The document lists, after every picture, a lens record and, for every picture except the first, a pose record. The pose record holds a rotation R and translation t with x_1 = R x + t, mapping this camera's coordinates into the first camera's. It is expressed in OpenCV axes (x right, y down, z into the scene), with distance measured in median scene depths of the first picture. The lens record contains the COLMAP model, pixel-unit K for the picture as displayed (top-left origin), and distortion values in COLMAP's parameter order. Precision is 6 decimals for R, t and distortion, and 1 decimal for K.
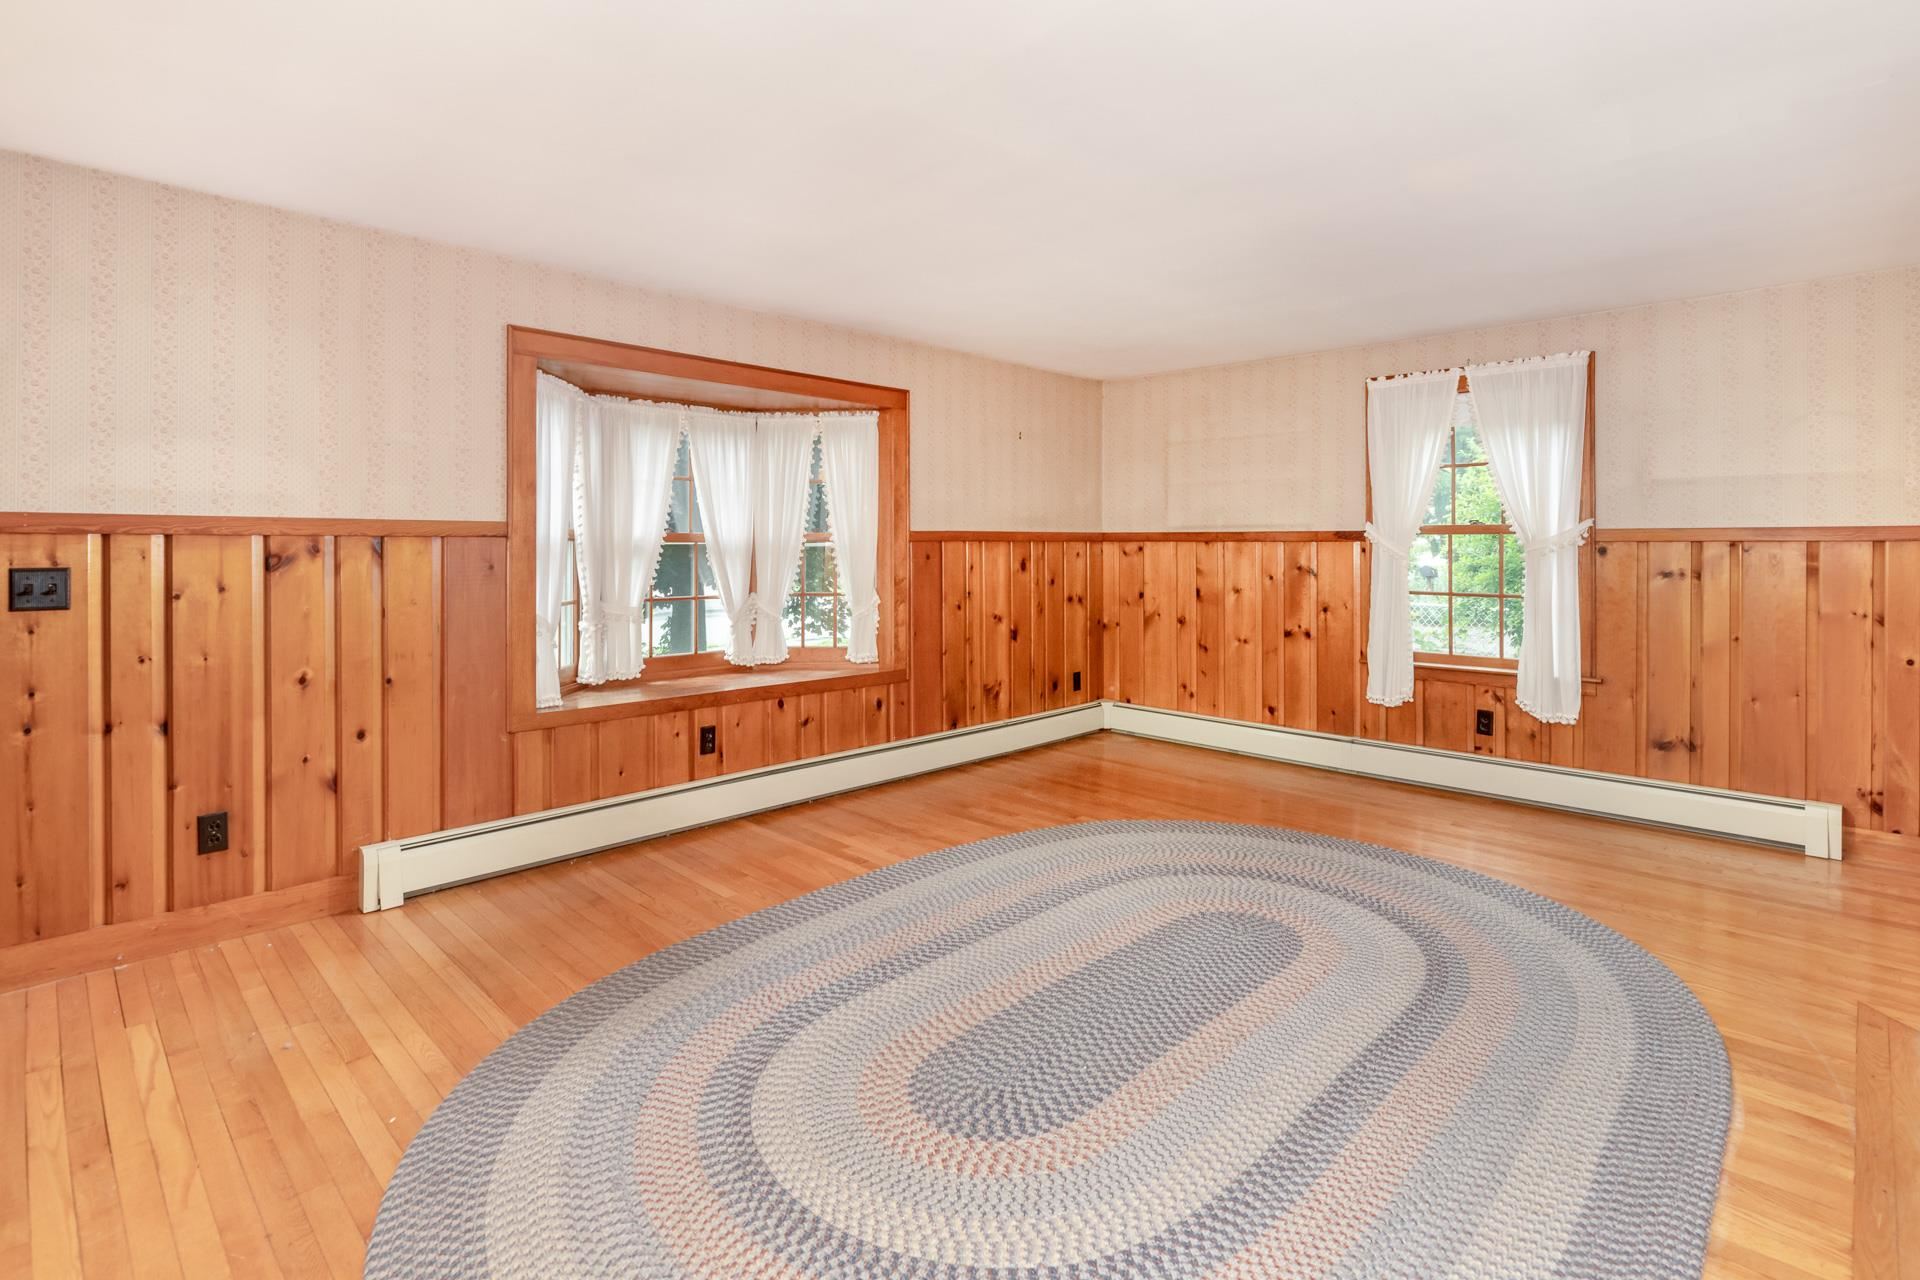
lens RADIAL K [[939.0, 0, 1050.1], [0, 939.0, 550.5], [0, 0, 1]] dist [0.005075, 0.000918]
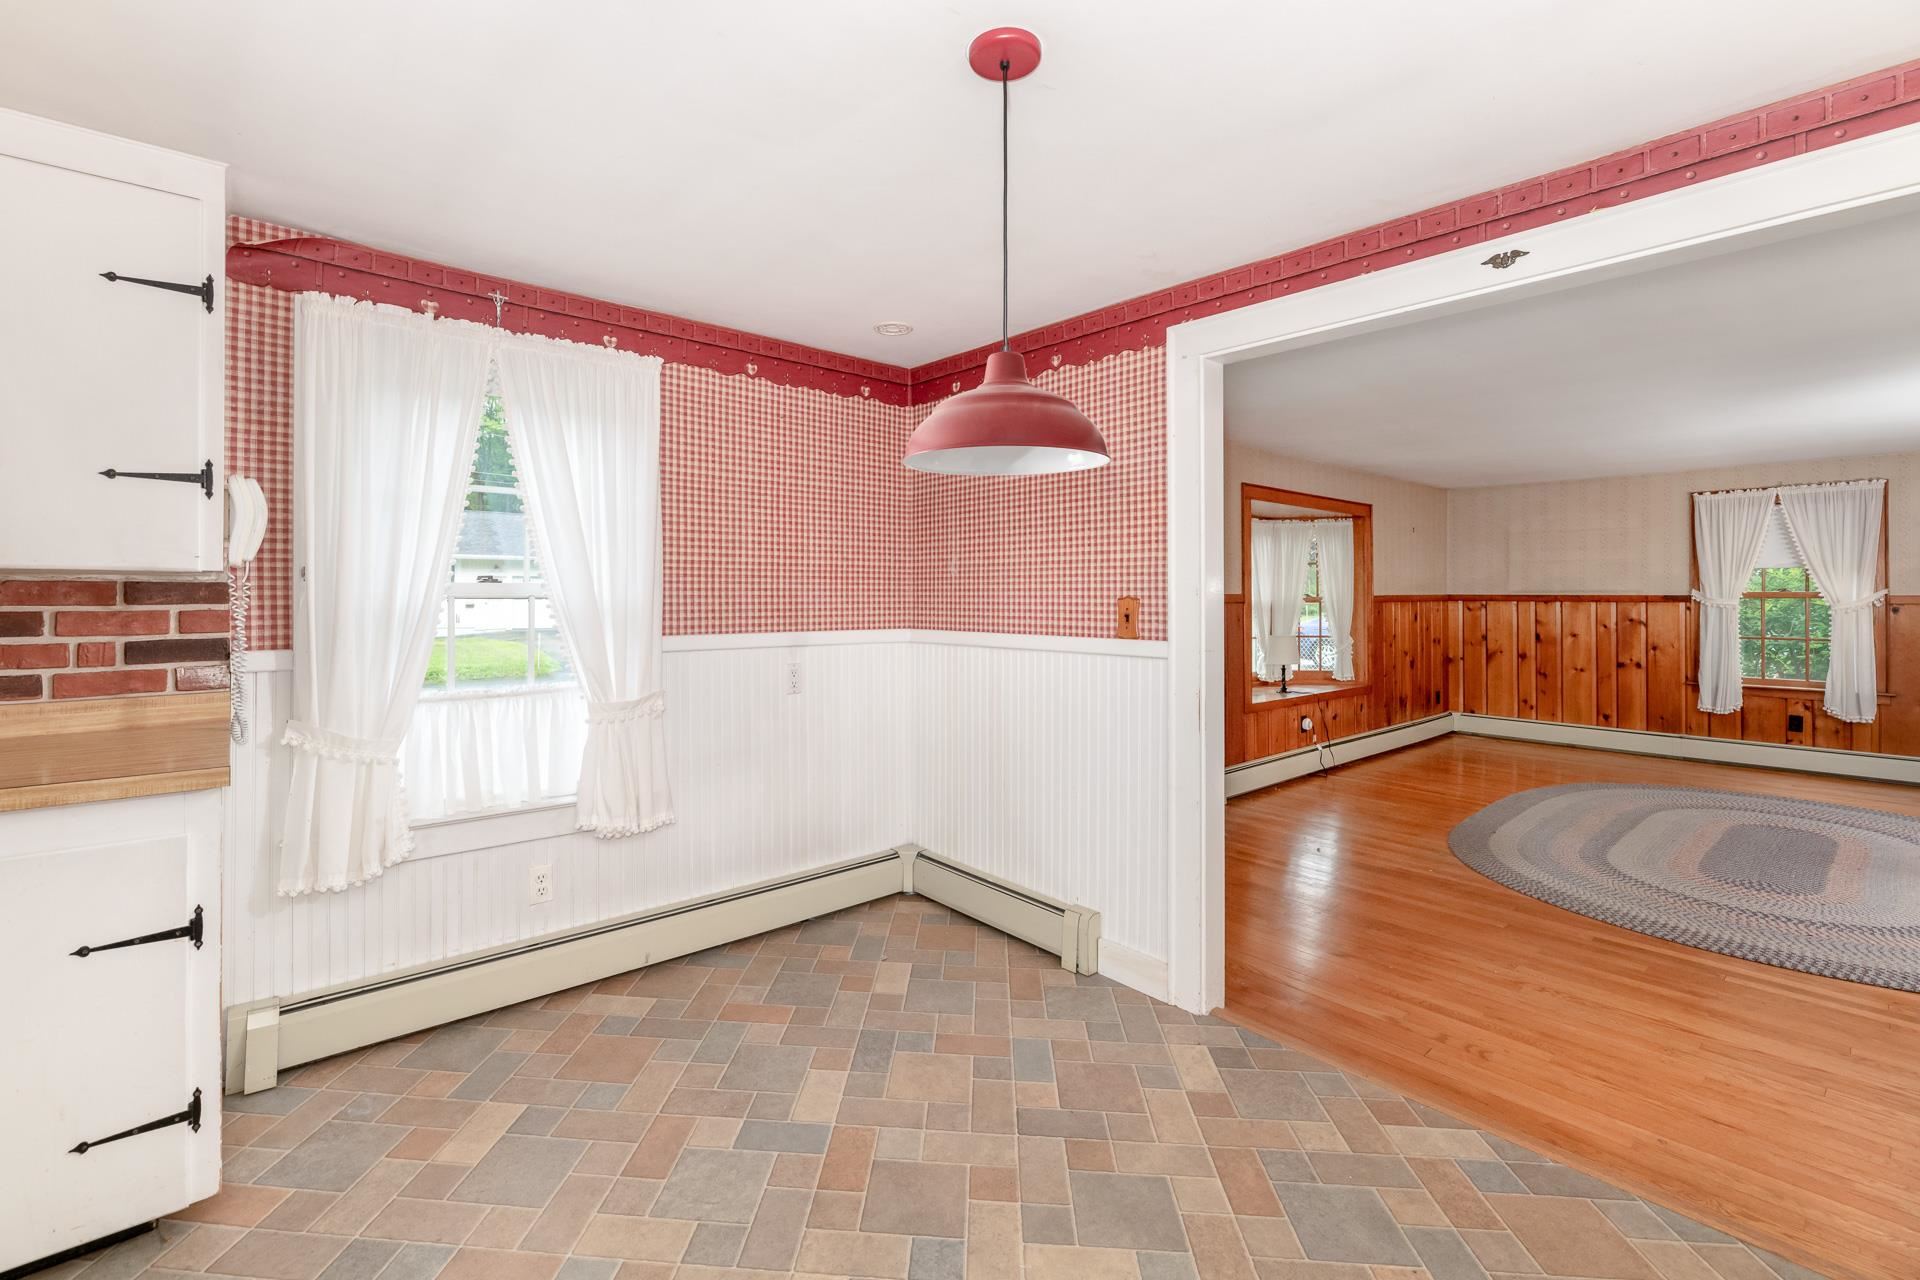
lens RADIAL K [[839.9, 0, 970.1], [0, 839.9, 592.0], [0, 0, 1]] dist [-0.009130, -0.000347]
pose [[0.992381, -0.000727, -0.123206, -0.602573], [-0.000411, 0.999958, -0.009206, -0.012772], [0.123207, 0.009186, 0.992338, -0.427097]]
